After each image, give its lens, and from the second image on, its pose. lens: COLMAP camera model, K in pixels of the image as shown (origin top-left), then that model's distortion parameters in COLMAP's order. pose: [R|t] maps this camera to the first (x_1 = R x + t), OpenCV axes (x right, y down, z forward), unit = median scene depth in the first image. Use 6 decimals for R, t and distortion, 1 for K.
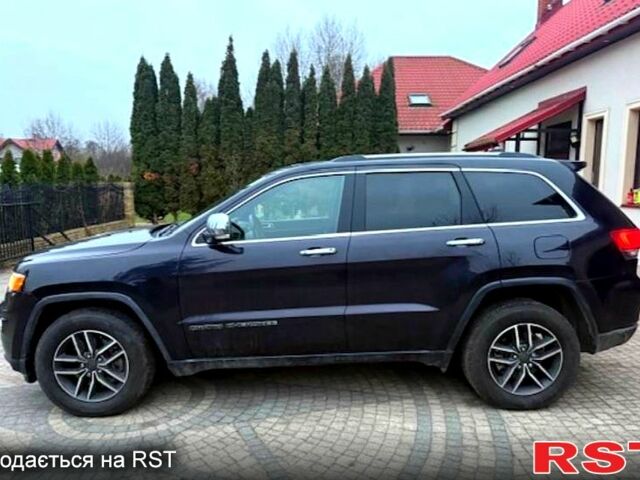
lens RADIAL K [[527.2, 0, 316.8], [0, 527.2, 202.6], [0, 0, 1]] dist [-0.013466, 0.003989]
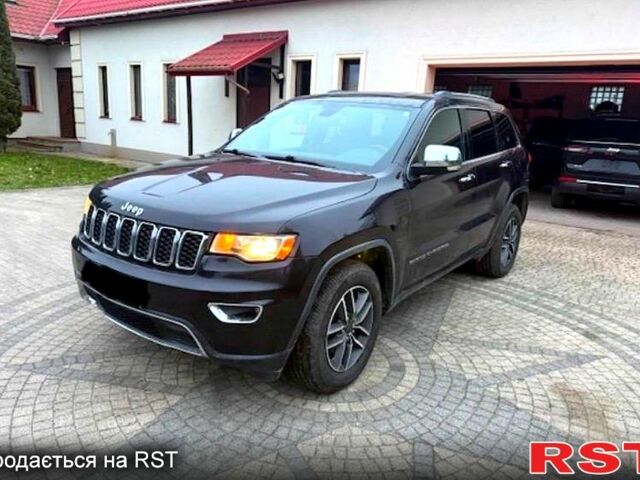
lens RADIAL K [[527.2, 0, 316.8], [0, 527.2, 202.6], [0, 0, 1]] dist [-0.013466, 0.003989]
pose [[0.590280, -0.089014, 0.802276, -0.234874], [-0.031485, 0.990606, 0.133075, 0.000939], [-0.806584, -0.103811, 0.581932, 0.122164]]
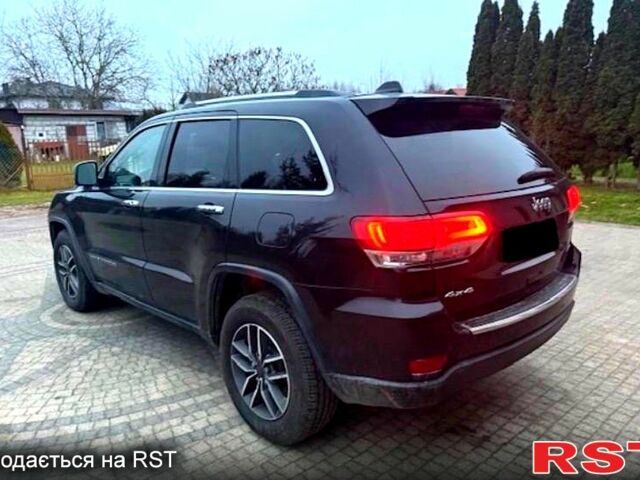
lens RADIAL K [[527.2, 0, 316.8], [0, 527.2, 202.6], [0, 0, 1]] dist [-0.013466, 0.003989]
pose [[0.670824, 0.081860, -0.737085, 0.207175], [-0.004148, 0.994288, 0.106650, -0.004439], [0.741605, -0.068486, 0.667332, 0.121650]]
